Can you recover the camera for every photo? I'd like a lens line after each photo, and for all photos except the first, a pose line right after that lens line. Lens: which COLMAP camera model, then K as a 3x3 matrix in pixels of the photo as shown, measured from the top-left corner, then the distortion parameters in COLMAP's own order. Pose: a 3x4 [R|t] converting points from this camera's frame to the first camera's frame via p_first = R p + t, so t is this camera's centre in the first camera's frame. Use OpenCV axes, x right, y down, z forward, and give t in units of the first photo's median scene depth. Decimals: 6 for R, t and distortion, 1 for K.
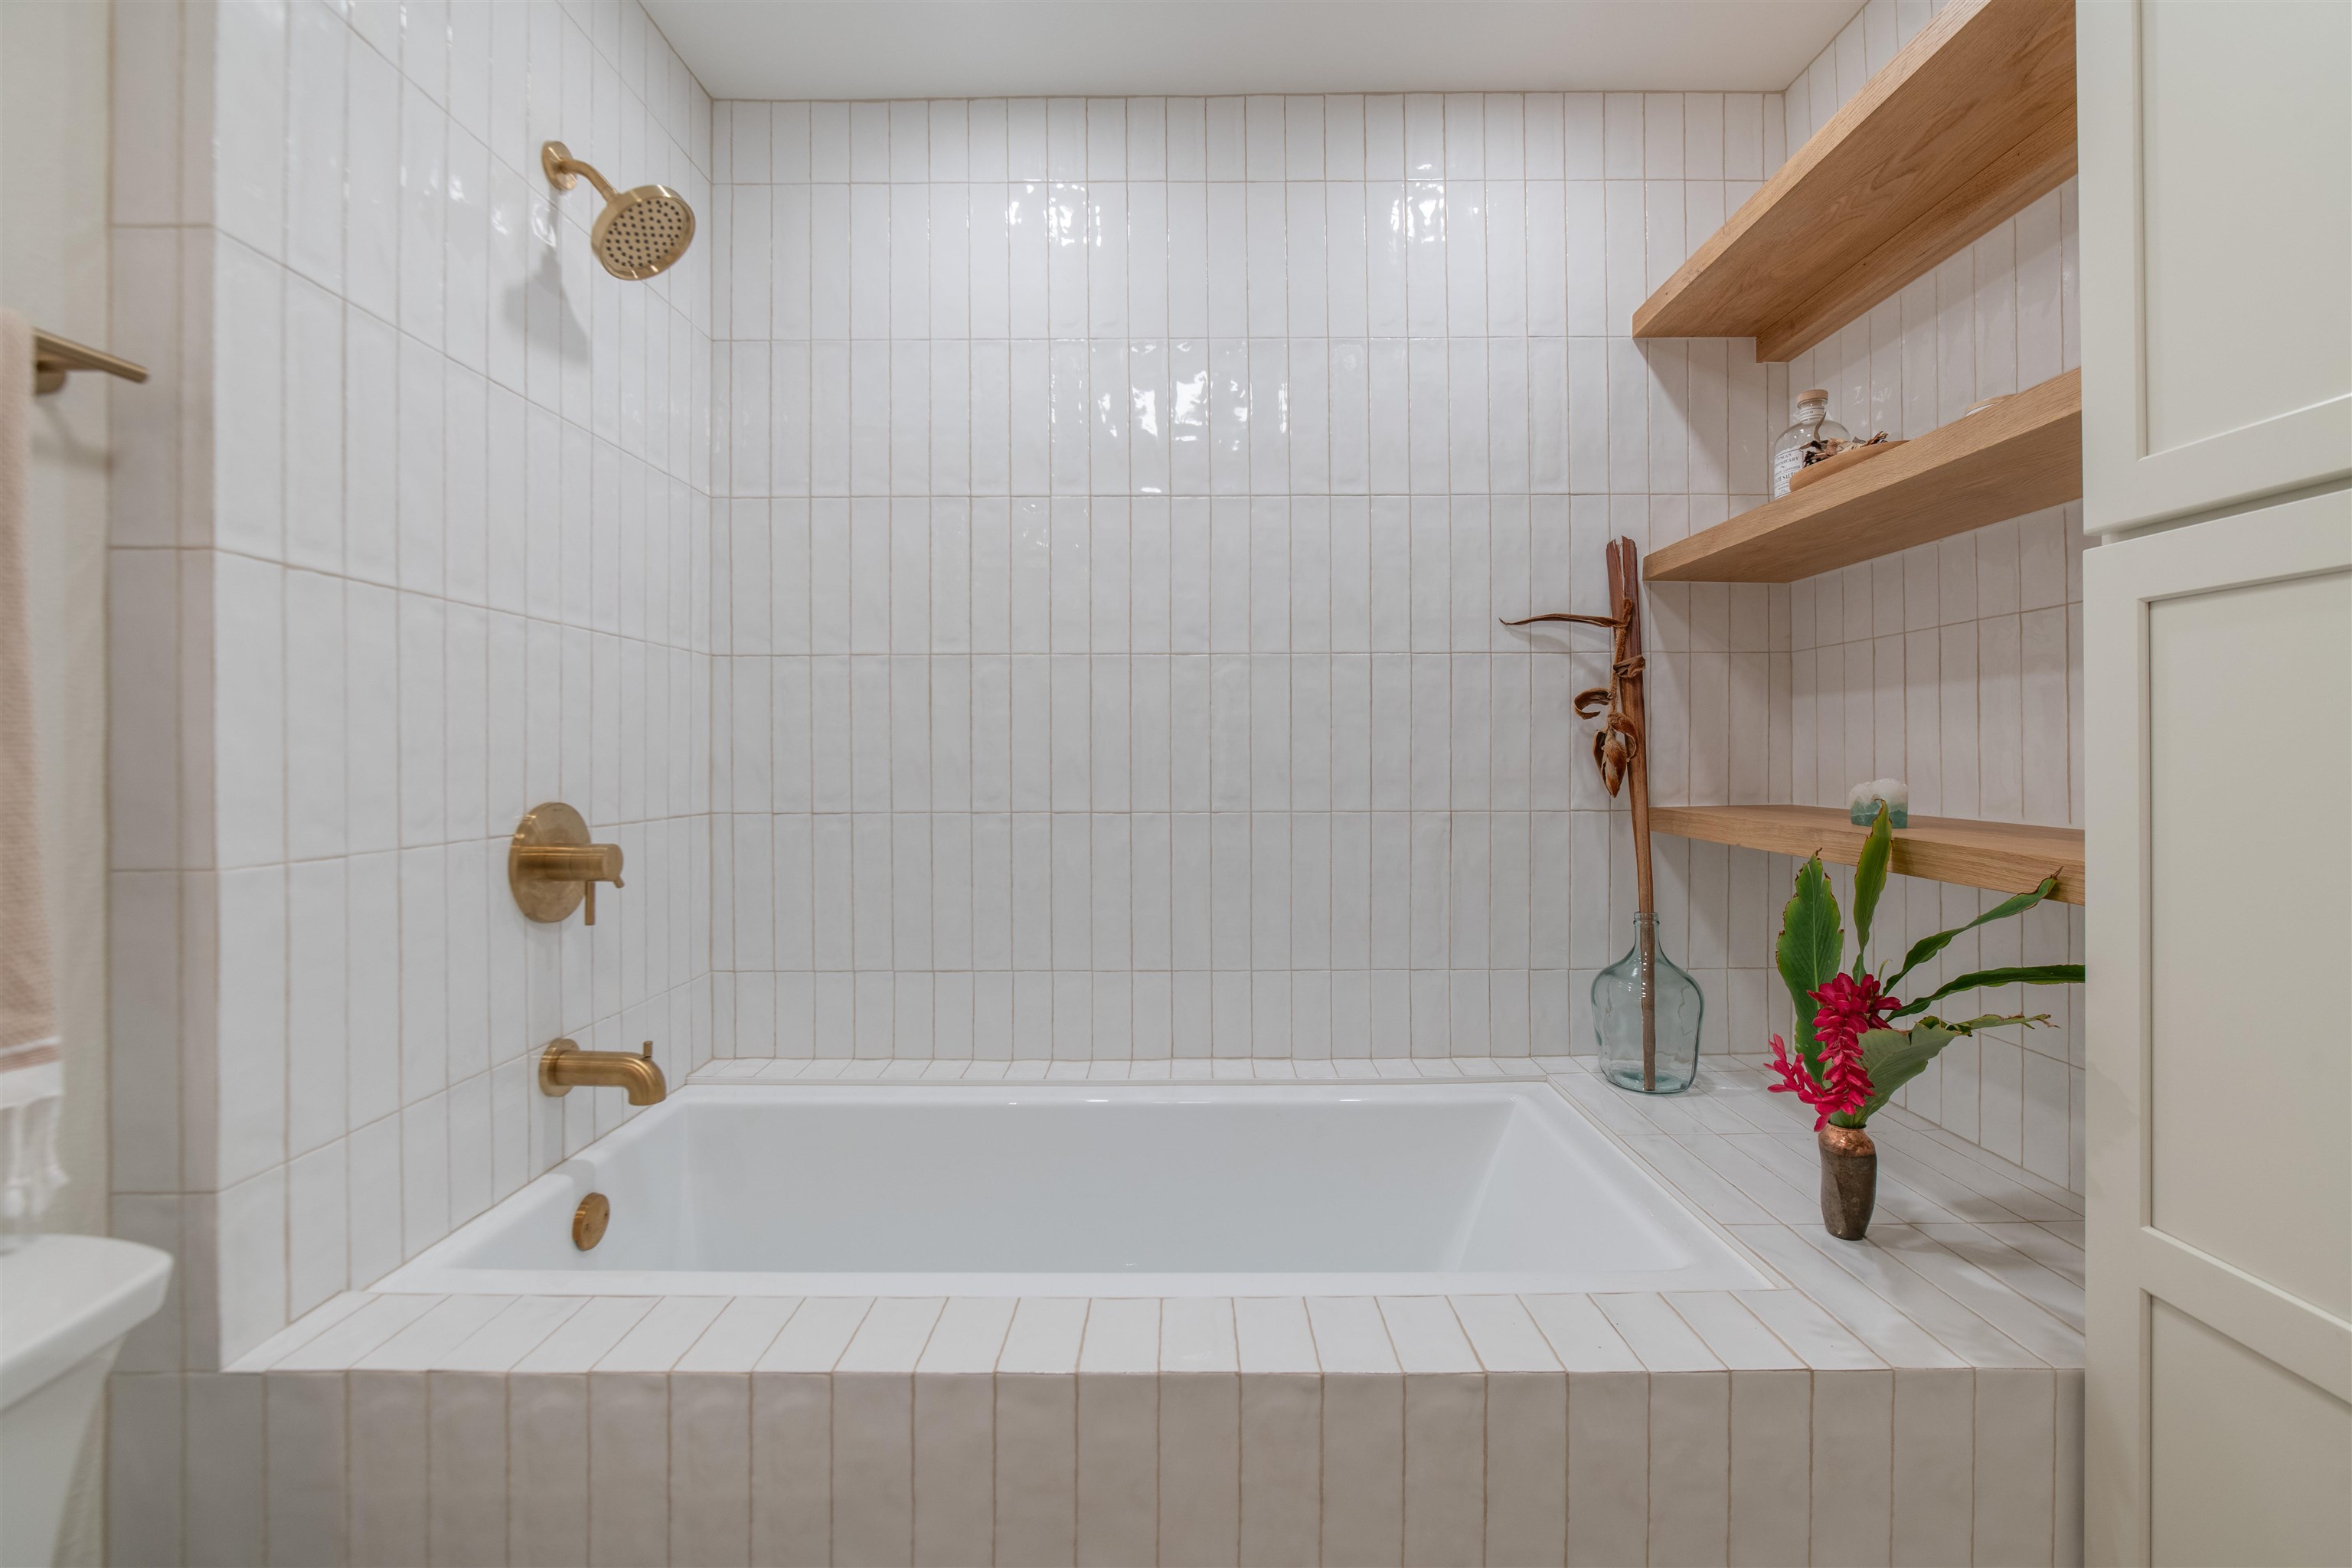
lens RADIAL K [[1004.7, 0, 1179.4], [0, 1004.7, 775.4], [0, 0, 1]] dist [-0.007602, 0.000702]
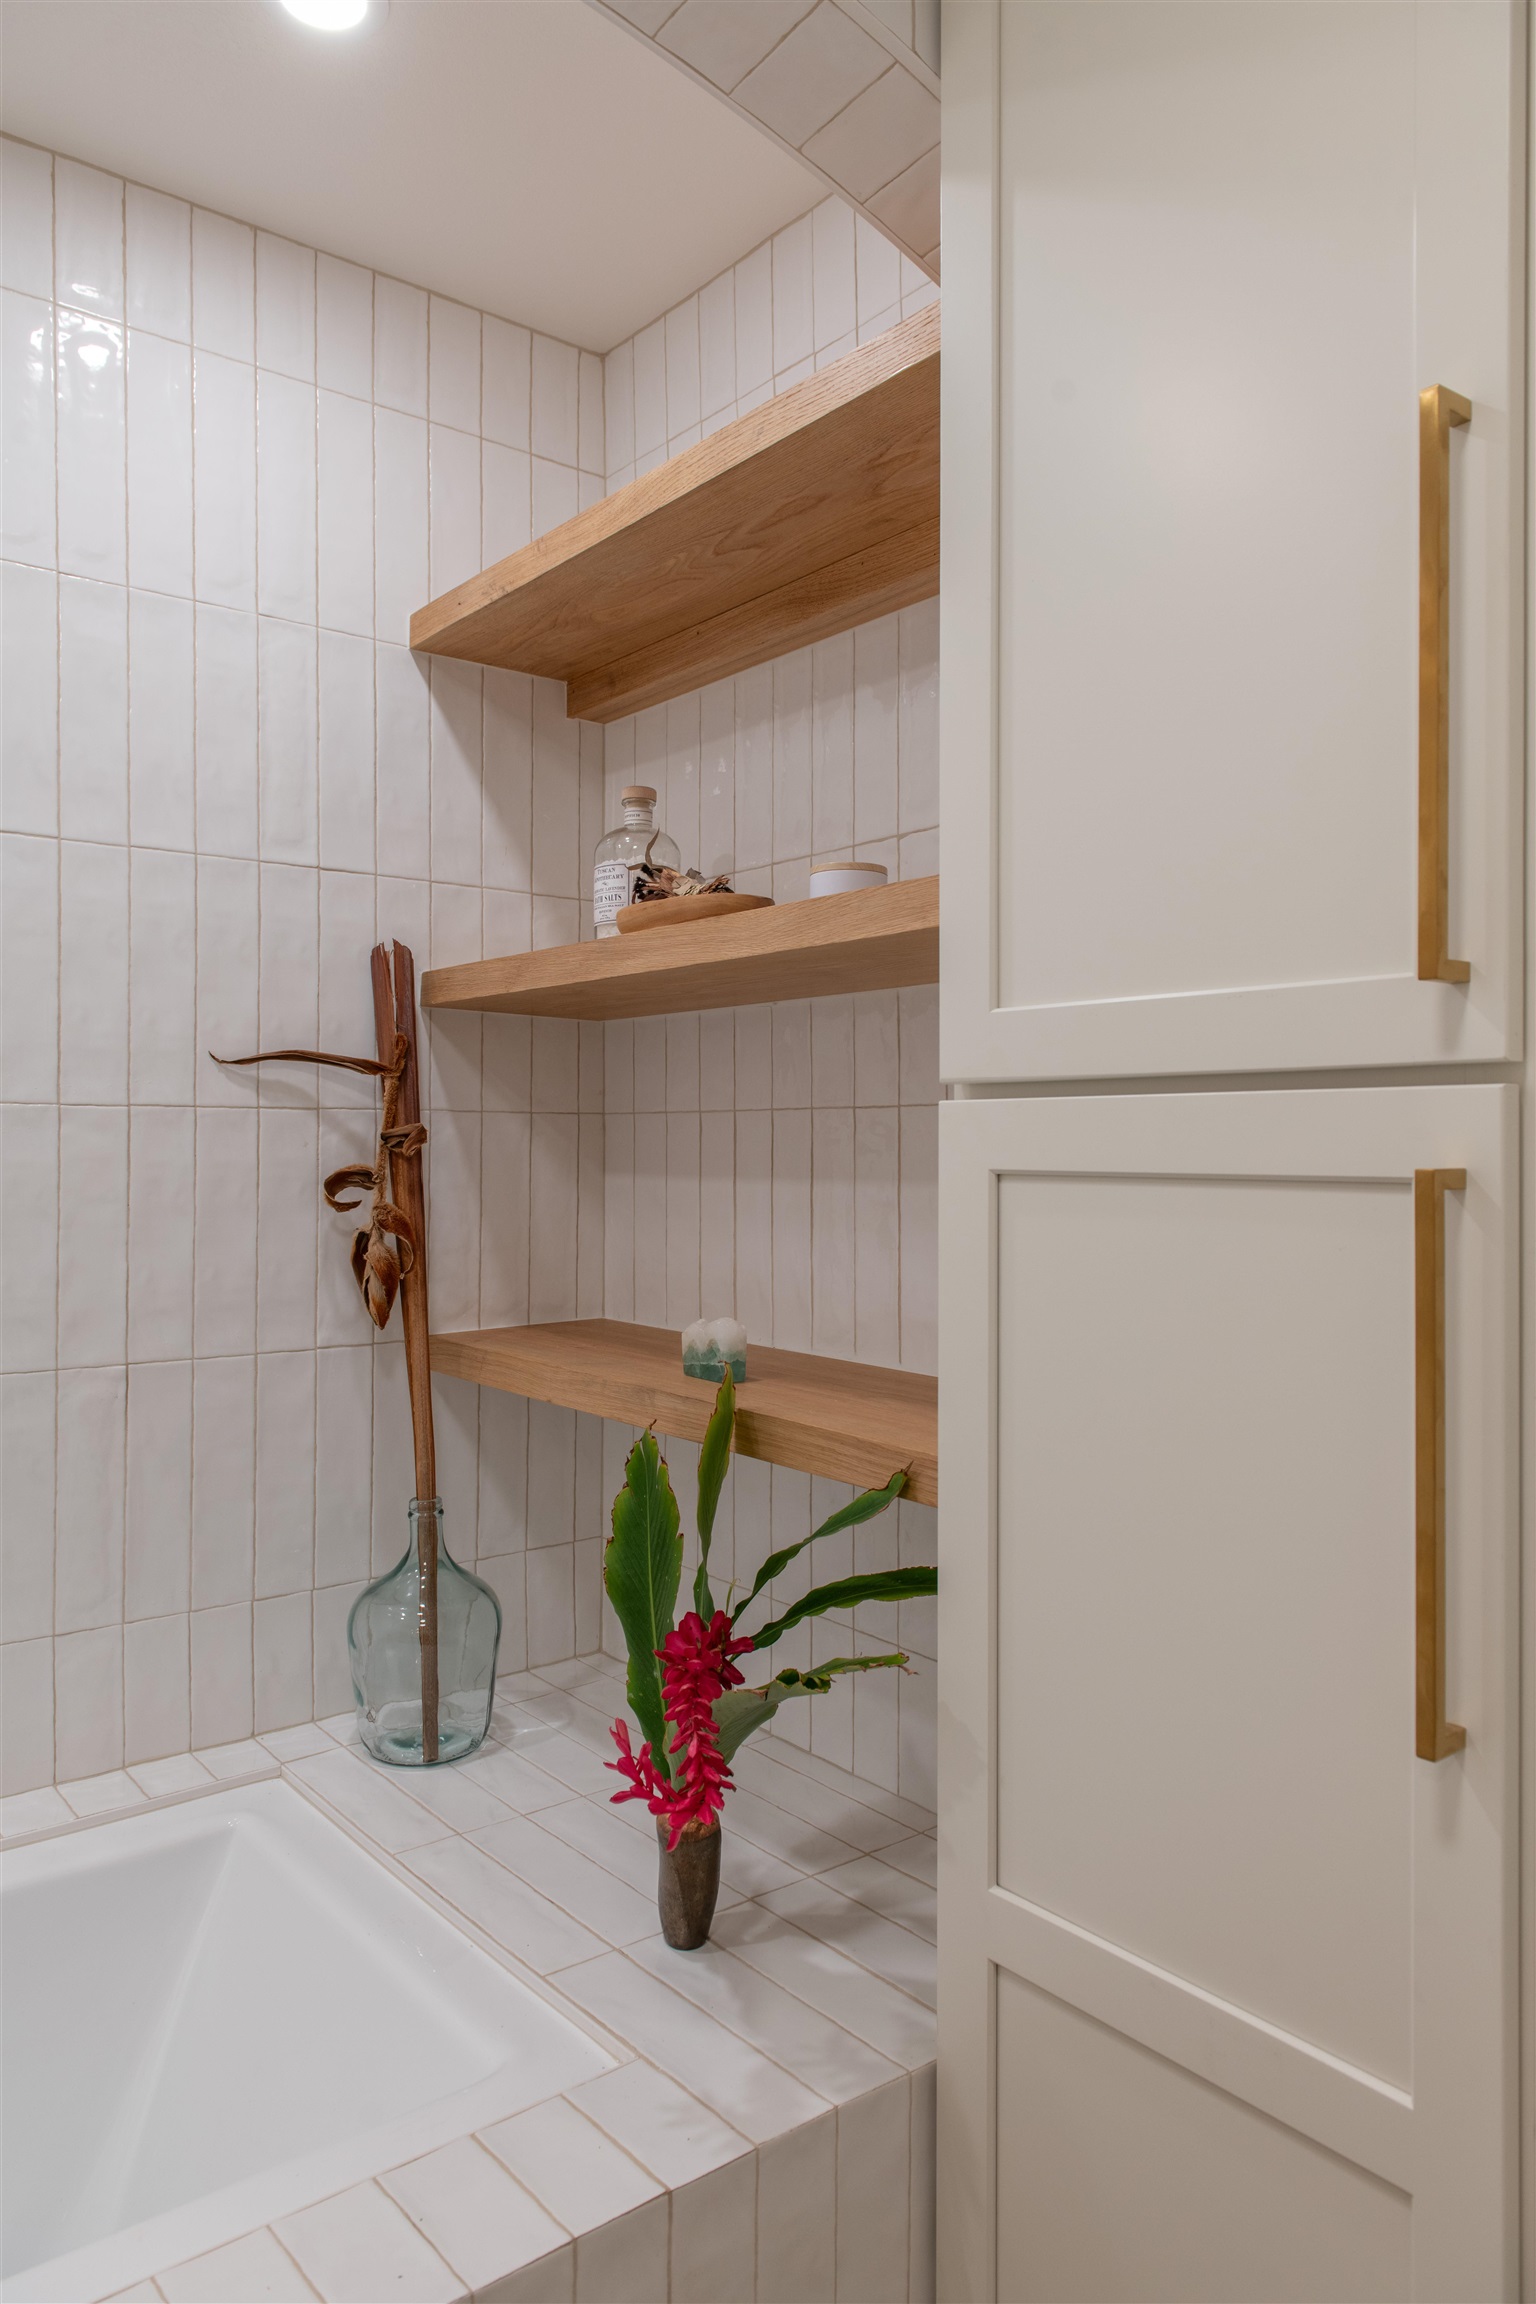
lens RADIAL K [[1568.4, 0, 744.4], [0, 1568.4, 1163.8], [0, 0, 1]] dist [0.002062, -0.012290]
pose [[0.785365, 0.001534, 0.619031, -0.026815], [-0.001426, 0.999999, -0.000669, -0.106469], [-0.619031, -0.000358, 0.785367, 0.038950]]
